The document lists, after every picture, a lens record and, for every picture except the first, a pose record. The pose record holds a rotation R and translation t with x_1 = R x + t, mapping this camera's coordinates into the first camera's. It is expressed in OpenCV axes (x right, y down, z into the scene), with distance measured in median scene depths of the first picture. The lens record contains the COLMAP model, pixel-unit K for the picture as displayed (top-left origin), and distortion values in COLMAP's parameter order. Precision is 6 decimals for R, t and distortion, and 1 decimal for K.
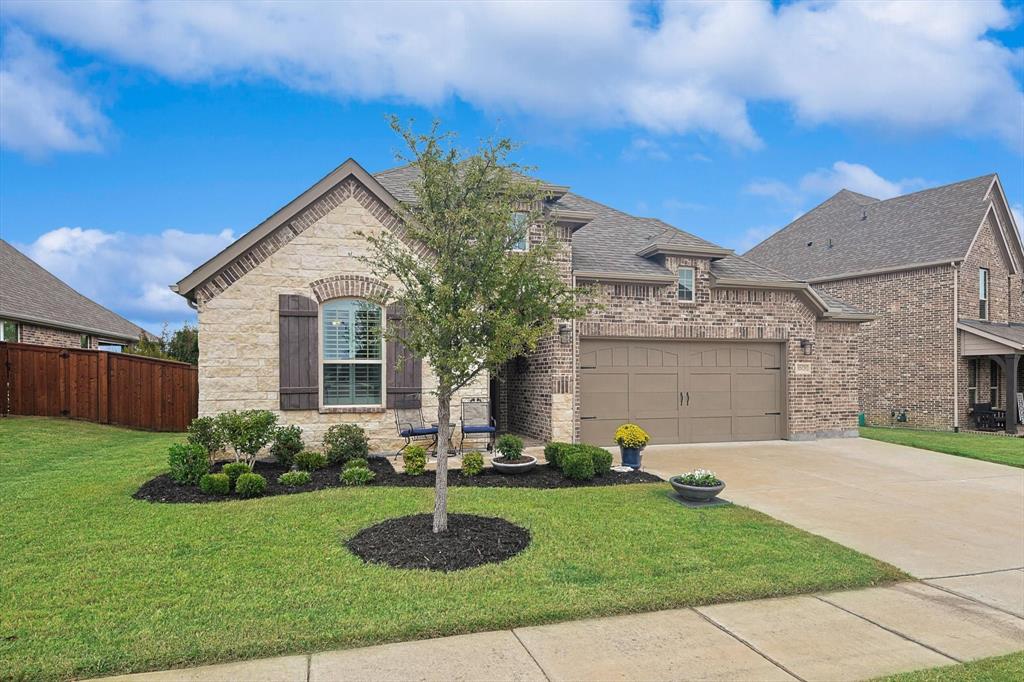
lens RADIAL K [[566.4, 0, 493.2], [0, 566.4, 378.7], [0, 0, 1]] dist [0.027907, -0.013941]
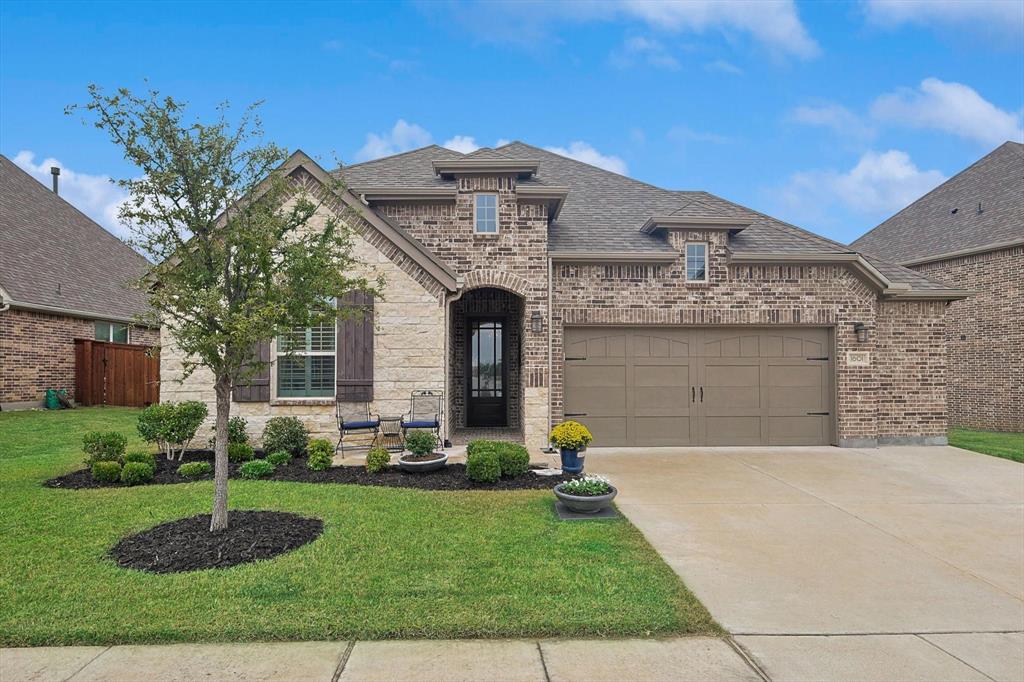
lens RADIAL K [[575.1, 0, 510.3], [0, 575.1, 364.4], [0, 0, 1]] dist [0.007965, 0.001082]
pose [[0.971791, -0.005234, -0.235785, 0.276991], [0.000044, 0.999758, -0.022011, 0.008929], [0.235843, 0.021380, 0.971556, 0.089194]]
